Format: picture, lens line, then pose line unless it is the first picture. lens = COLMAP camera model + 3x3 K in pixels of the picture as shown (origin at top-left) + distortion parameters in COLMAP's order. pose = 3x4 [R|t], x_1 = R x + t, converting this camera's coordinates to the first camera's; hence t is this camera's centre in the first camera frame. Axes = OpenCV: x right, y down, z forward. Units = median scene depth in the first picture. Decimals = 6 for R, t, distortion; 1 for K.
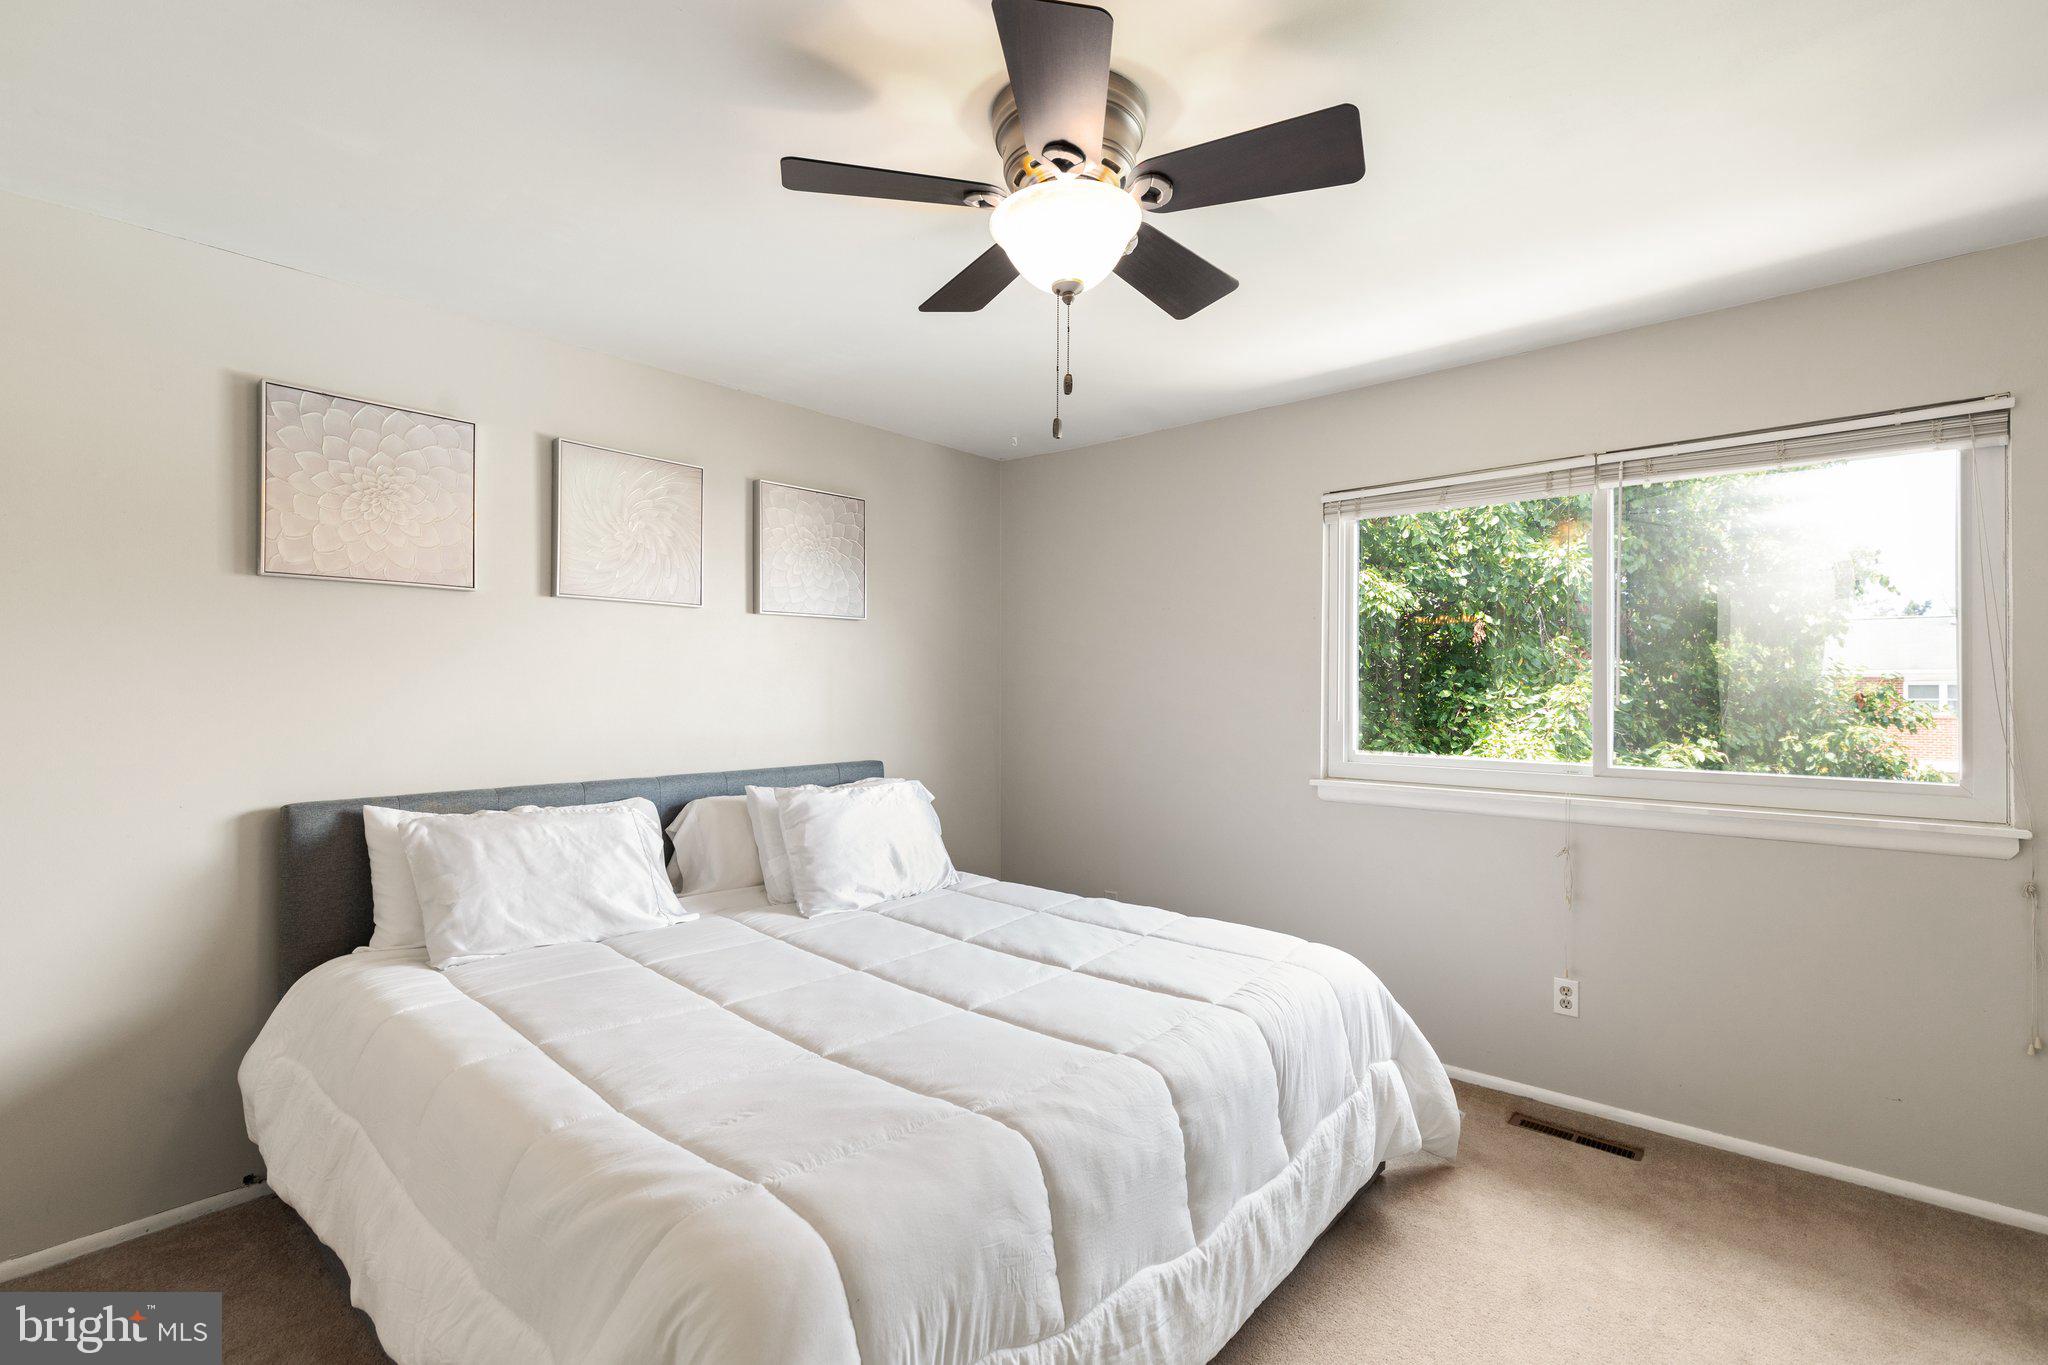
lens RADIAL K [[912.3, 0, 1020.3], [0, 912.3, 685.4], [0, 0, 1]] dist [0.003156, 0.000000]
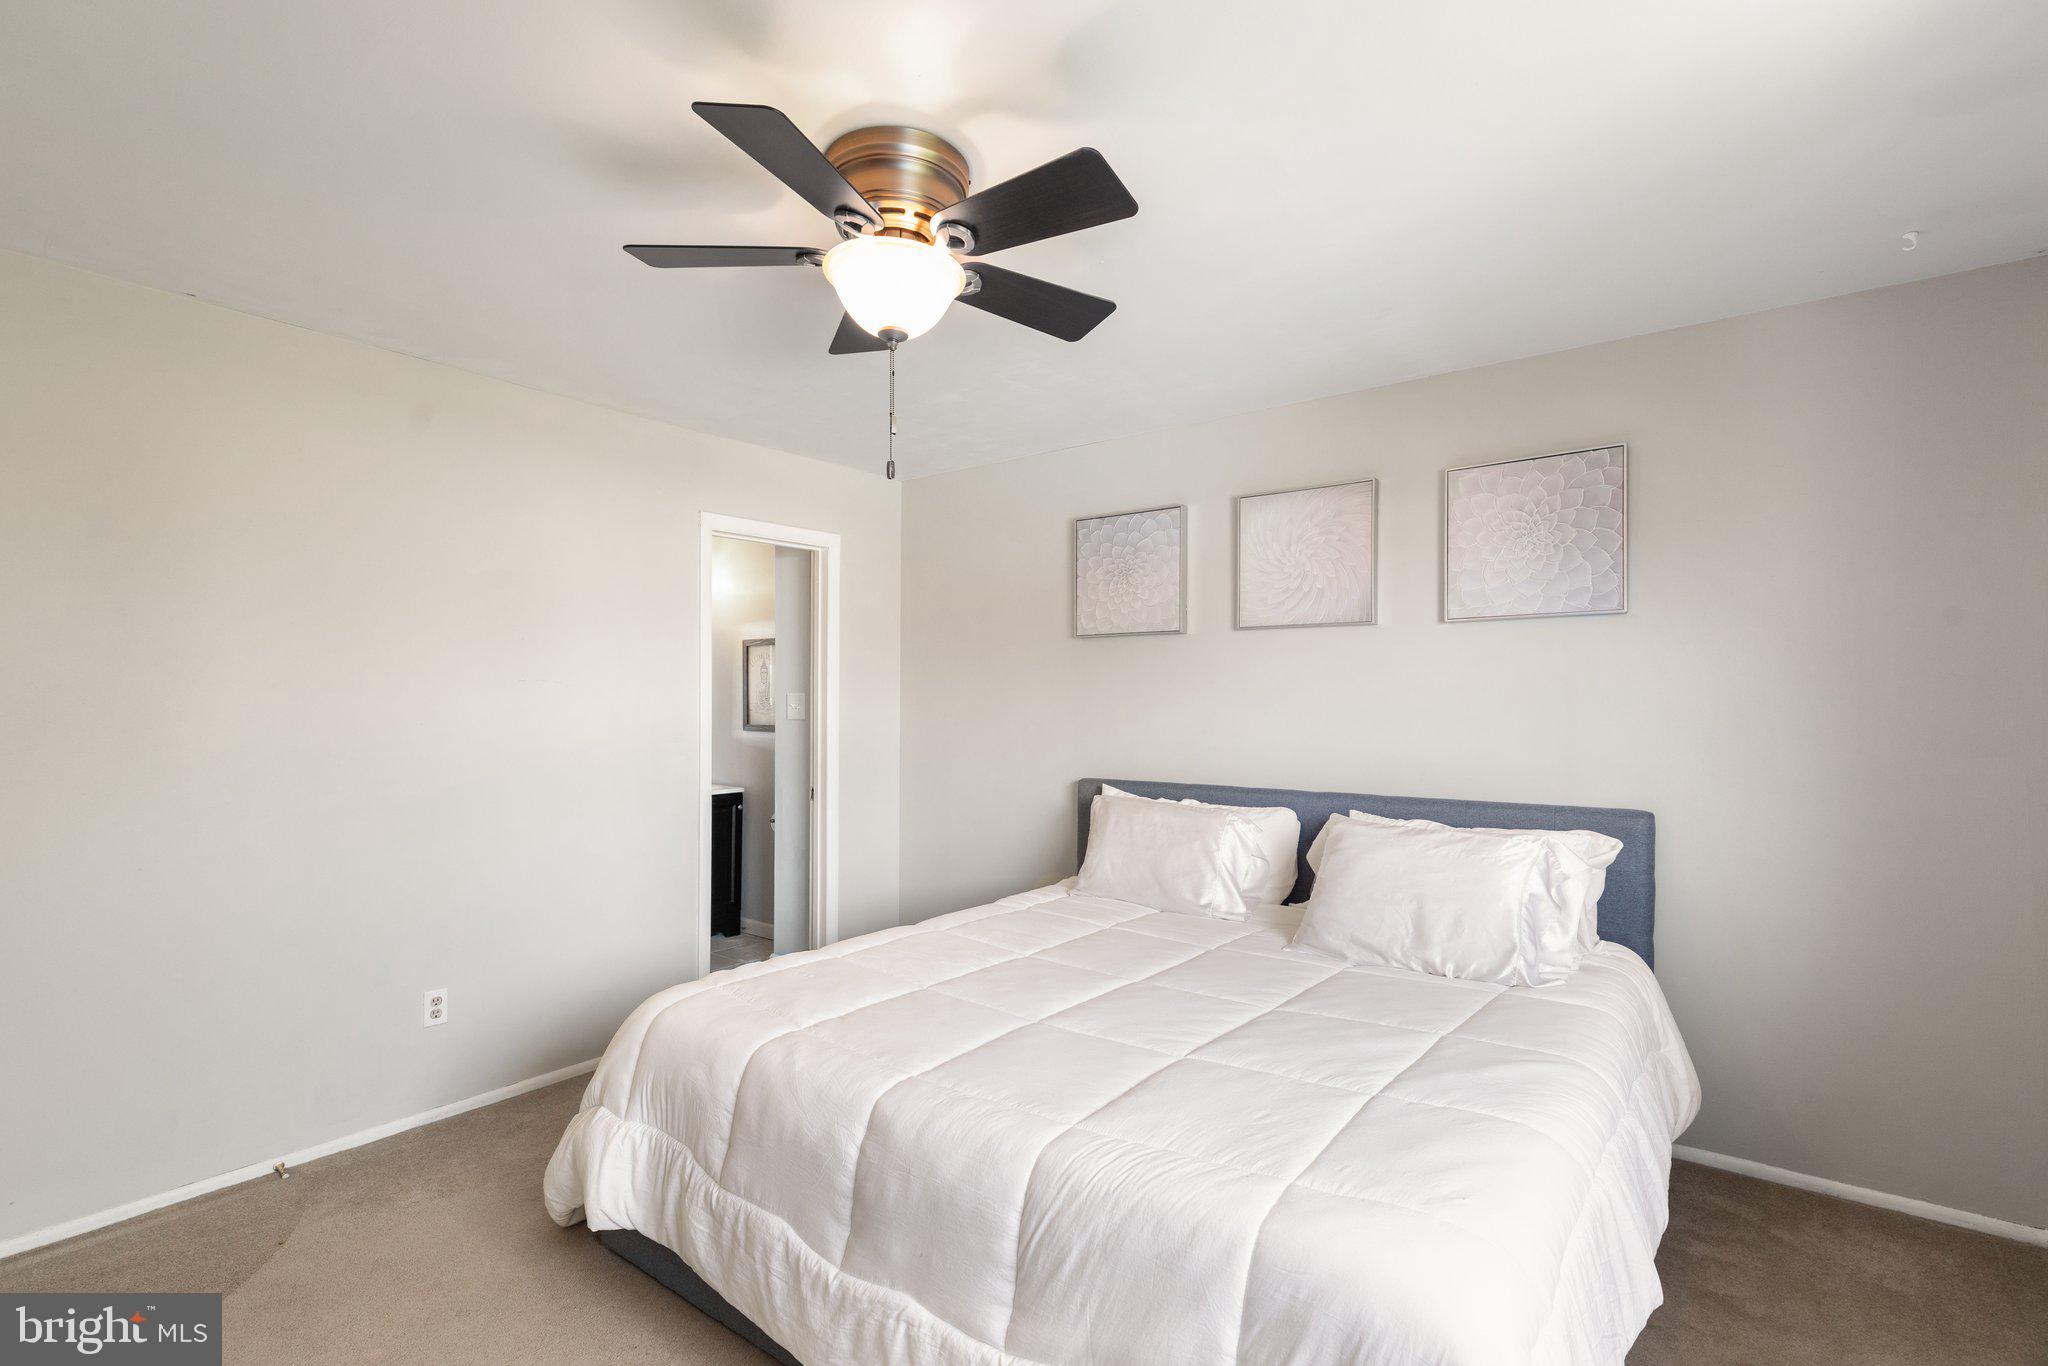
lens RADIAL K [[915.2, 0, 1024.8], [0, 915.2, 715.6], [0, 0, 1]] dist [0.001664, 0.000027]
pose [[0.103333, 0.013262, -0.994558, 0.718817], [0.001829, 0.999907, 0.013523, -0.002909], [0.994645, -0.003216, 0.103299, 0.657974]]
